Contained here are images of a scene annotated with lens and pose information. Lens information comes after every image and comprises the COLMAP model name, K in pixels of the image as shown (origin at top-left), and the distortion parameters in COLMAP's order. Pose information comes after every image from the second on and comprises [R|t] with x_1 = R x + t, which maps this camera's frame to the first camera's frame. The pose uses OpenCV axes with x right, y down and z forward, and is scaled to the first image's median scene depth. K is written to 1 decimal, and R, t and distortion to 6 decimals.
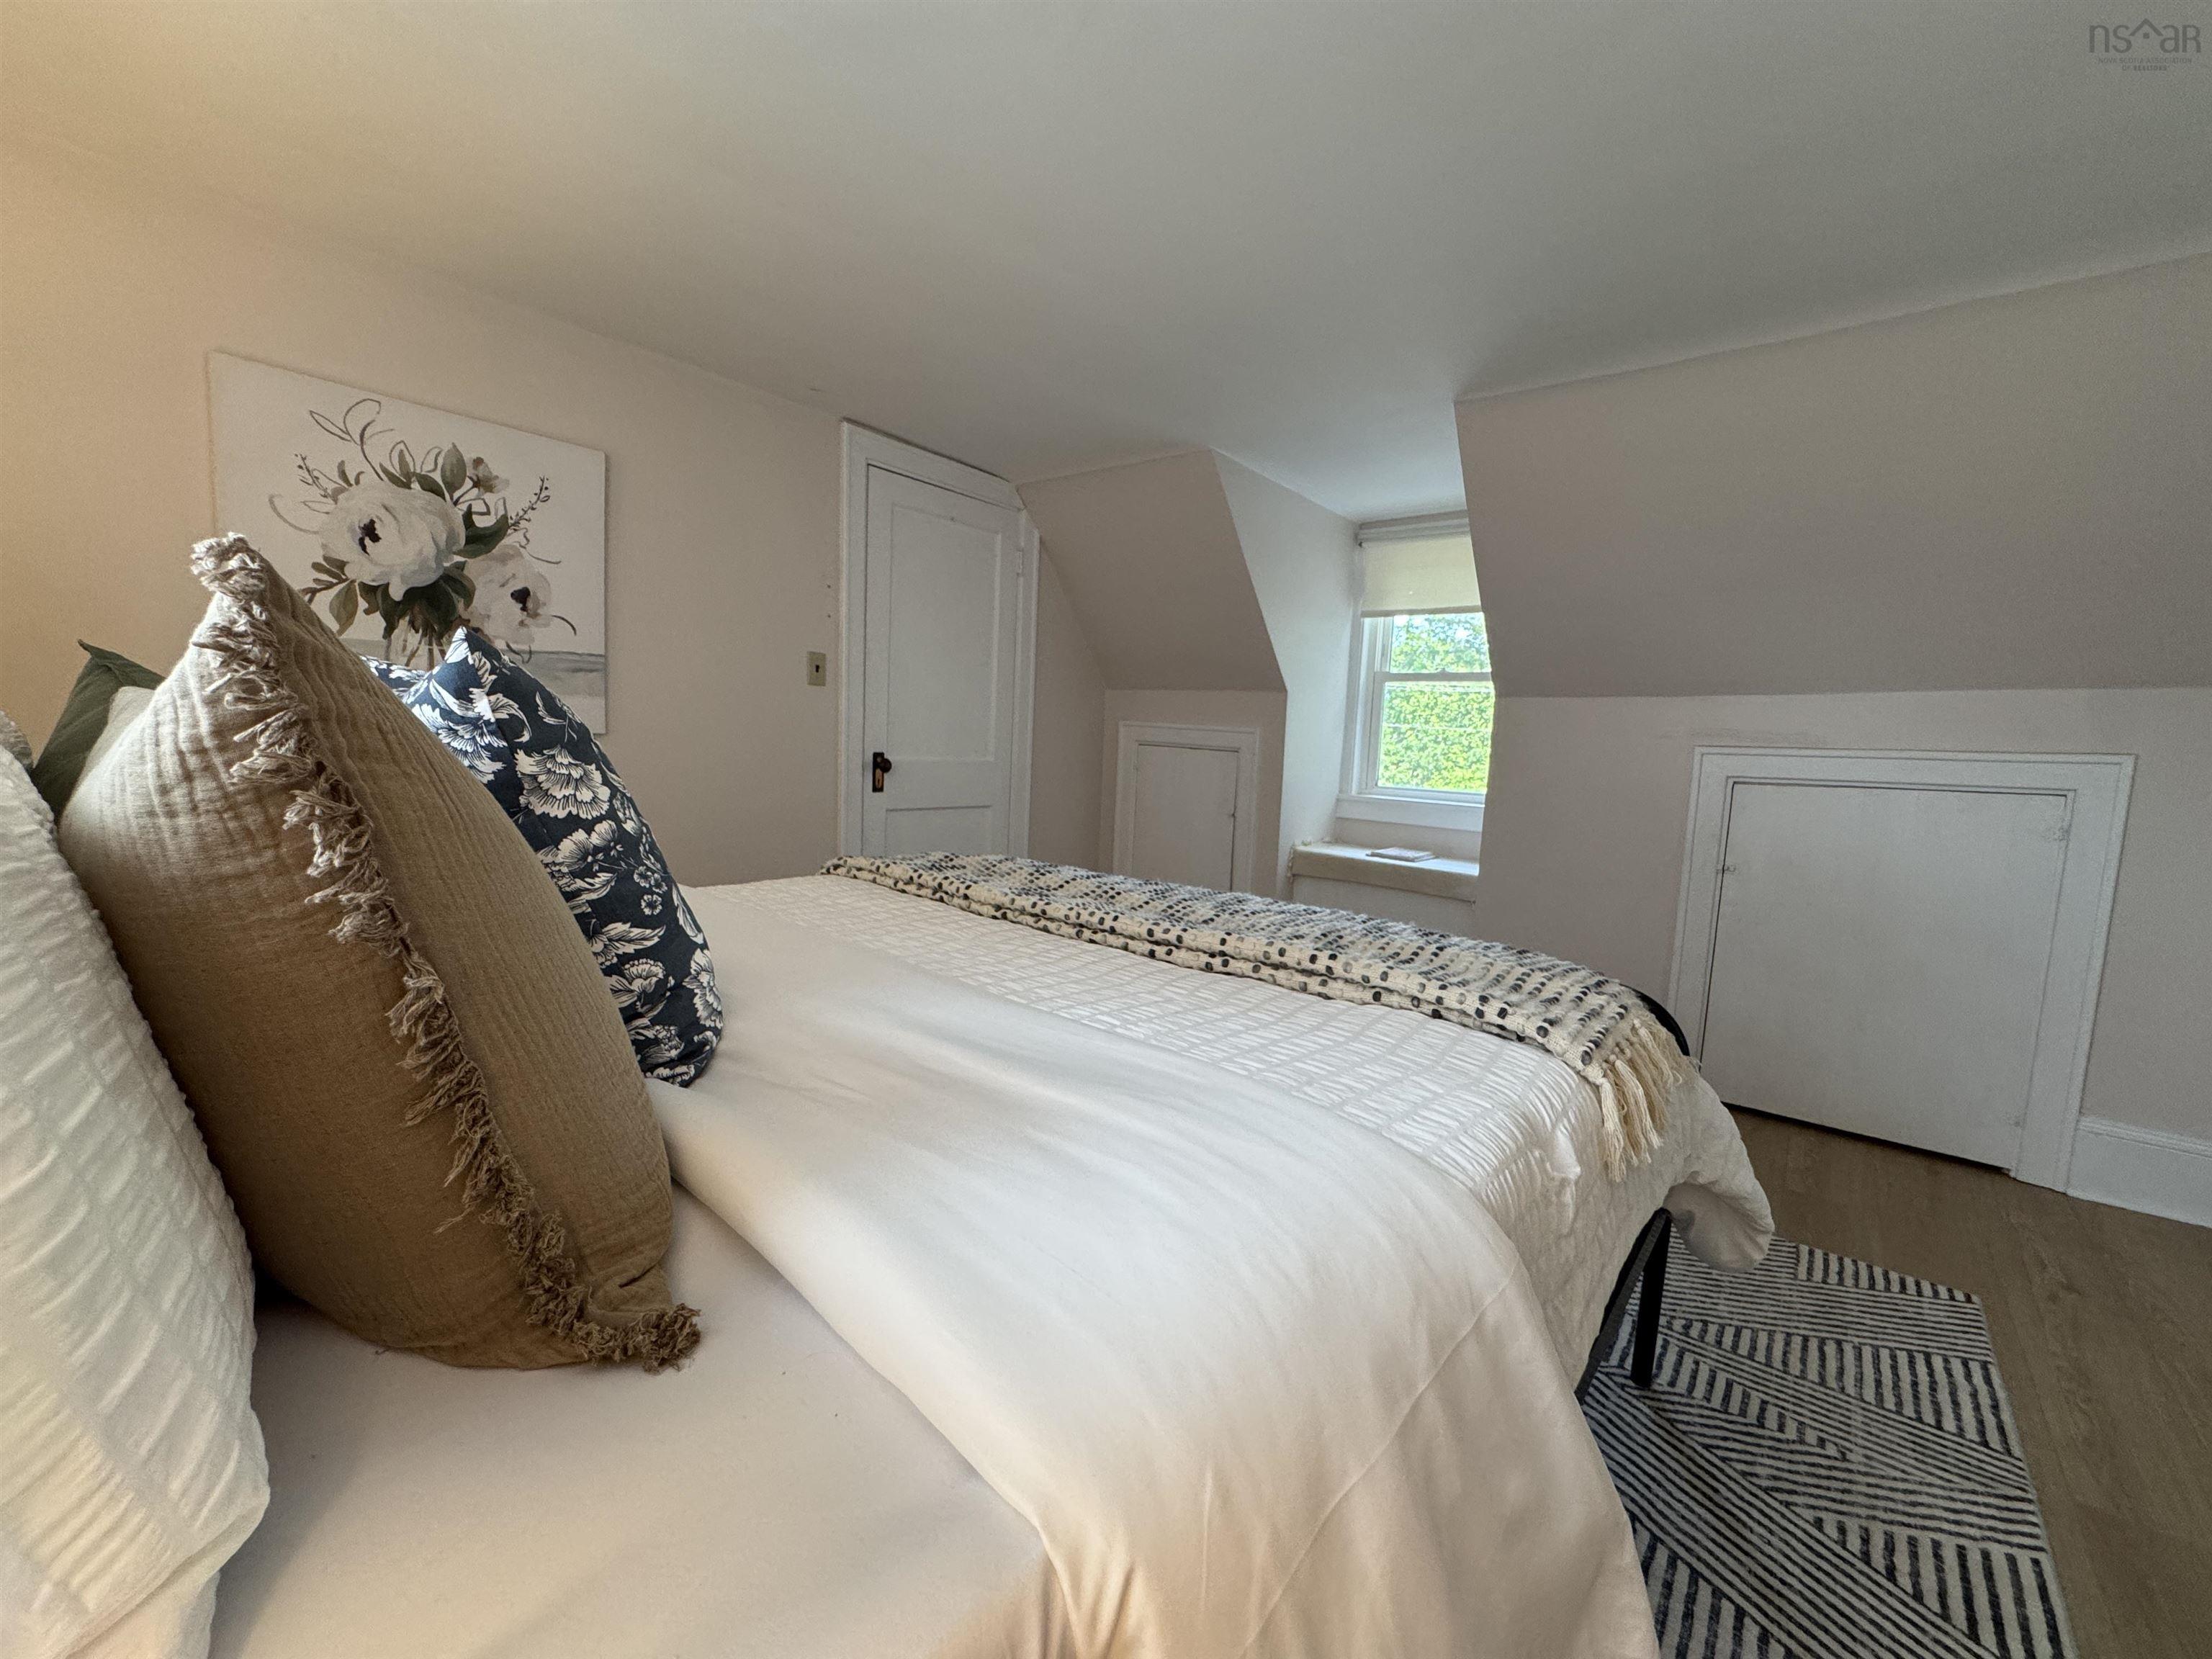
lens RADIAL K [[885.8, 0, 1098.7], [0, 885.8, 831.2], [0, 0, 1]] dist [-0.001675, 0.000581]
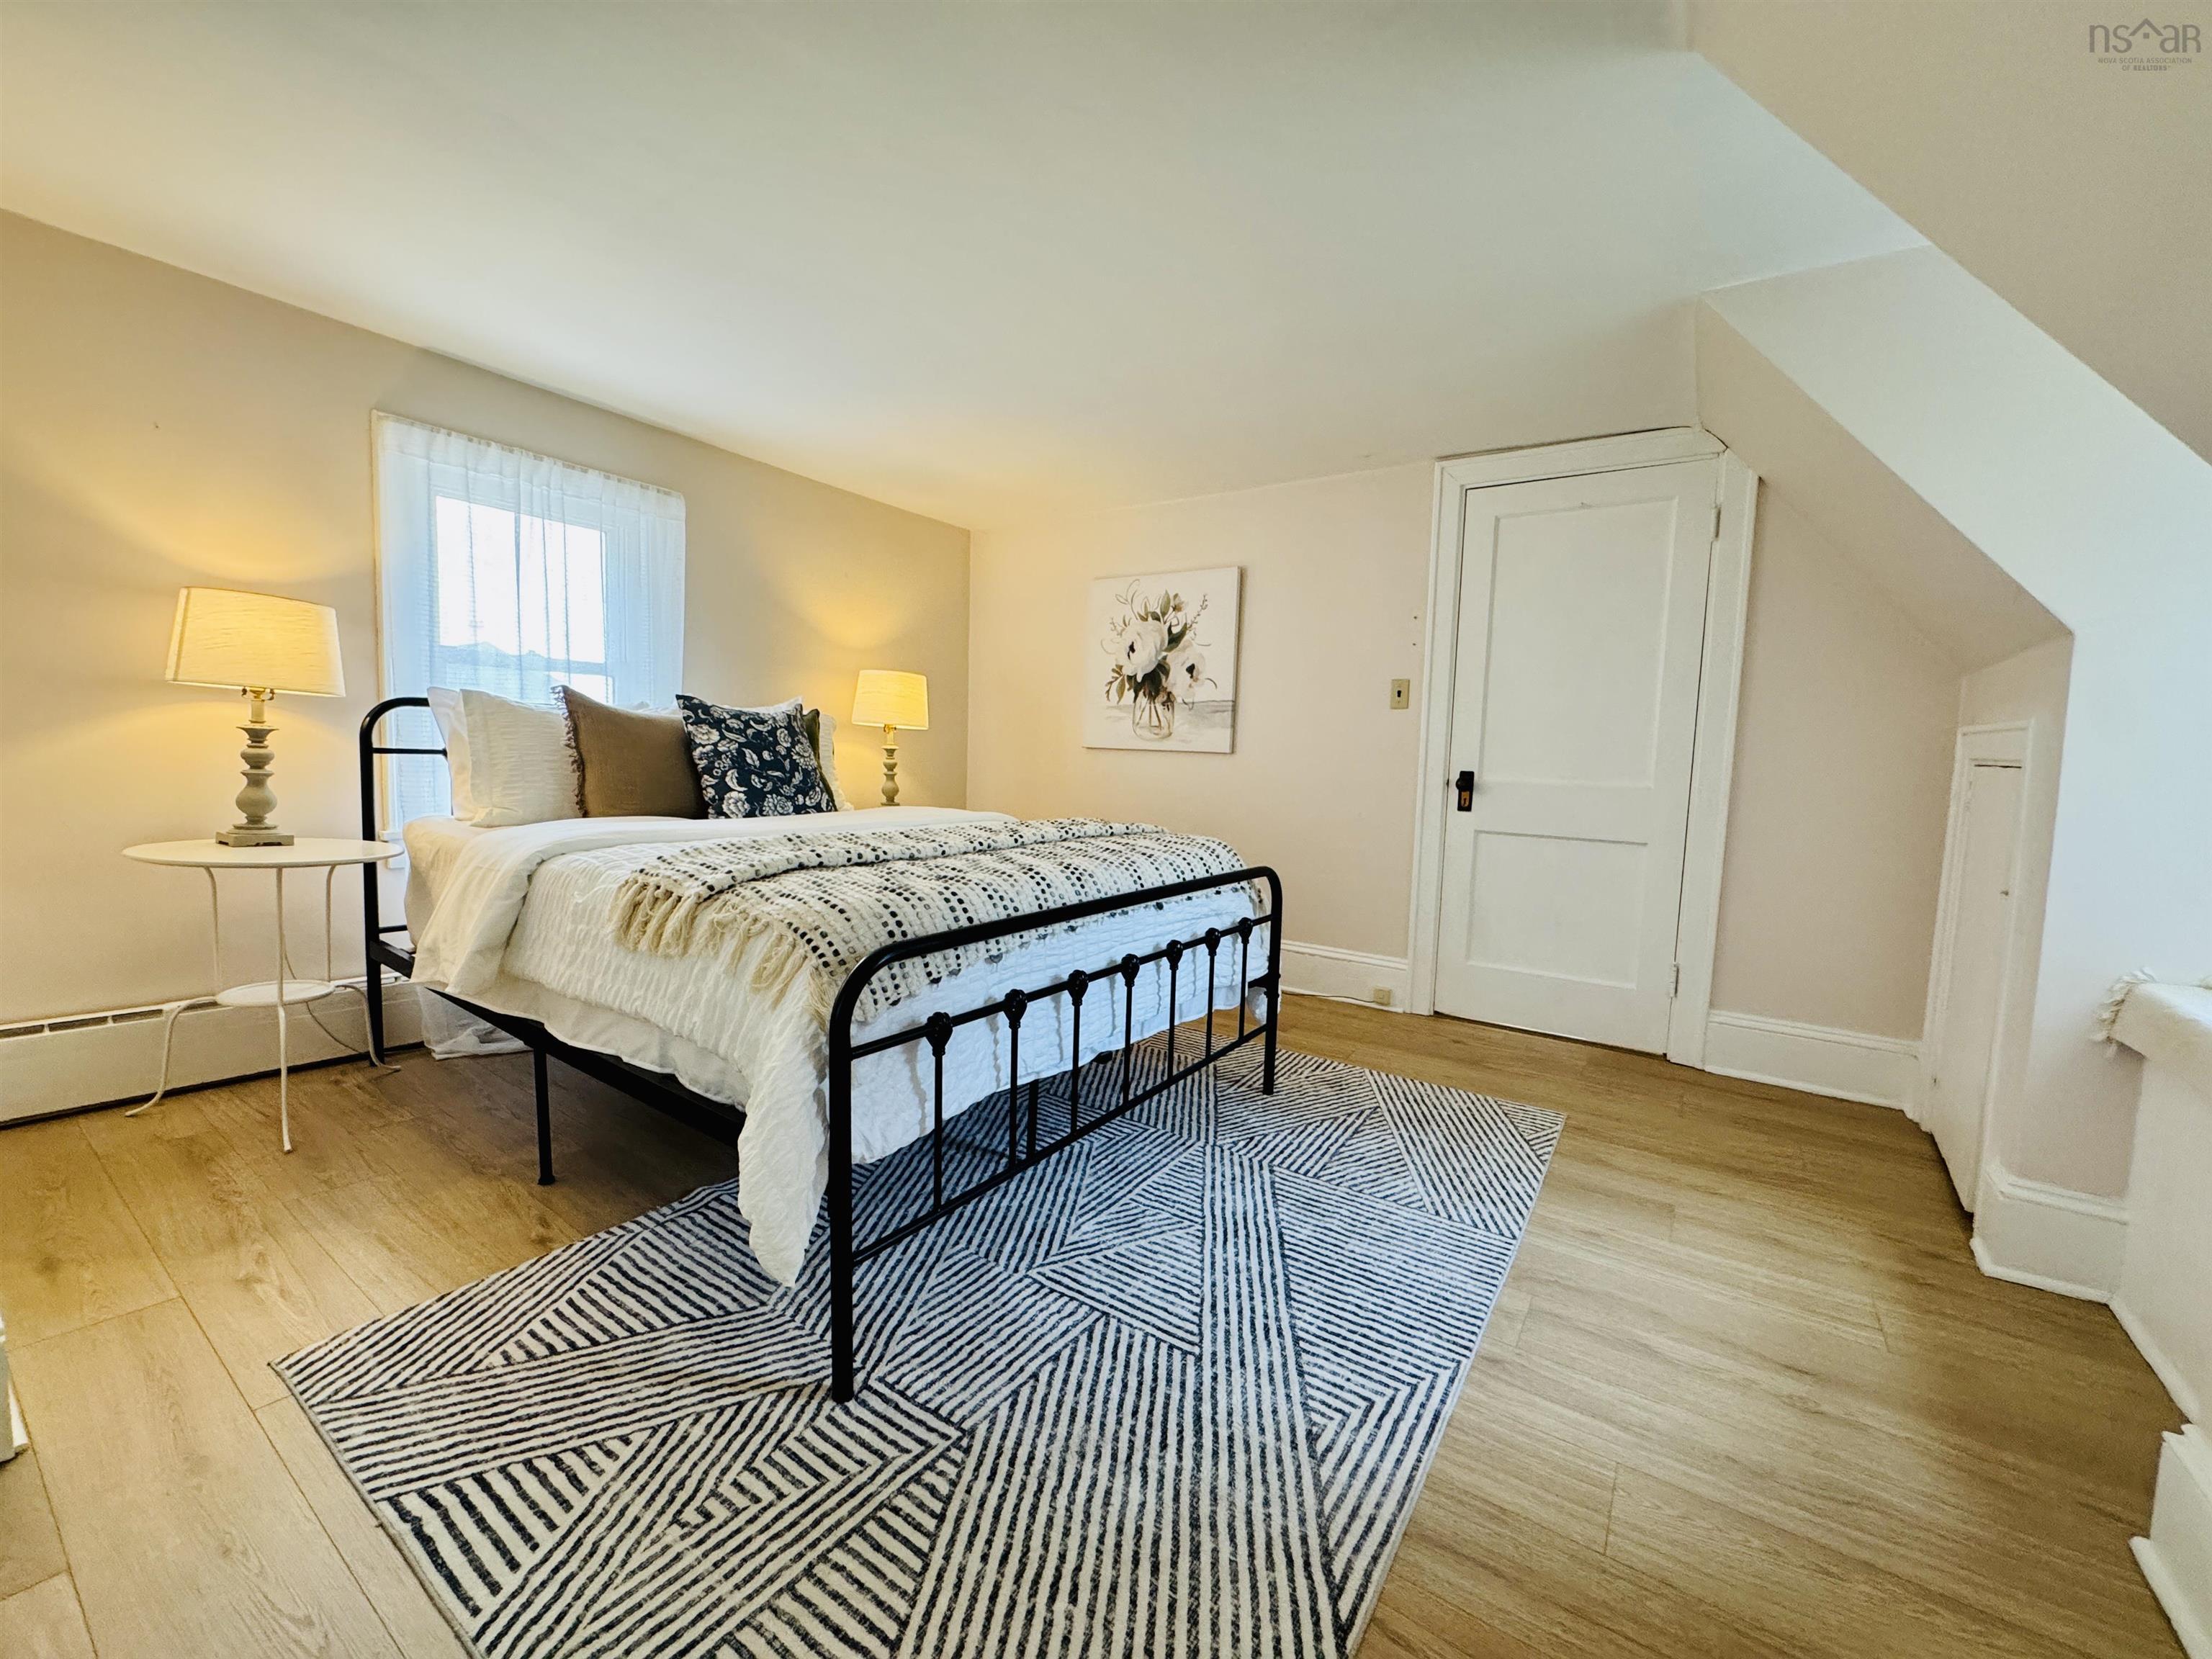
lens RADIAL K [[885.8, 0, 1114.1], [0, 885.8, 829.9], [0, 0, 1]] dist [-0.001675, 0.000581]
pose [[0.097098, 0.044342, -0.994287, 1.111198], [-0.134423, 0.990438, 0.031043, -0.001615], [0.986155, 0.130641, 0.102130, 0.821640]]
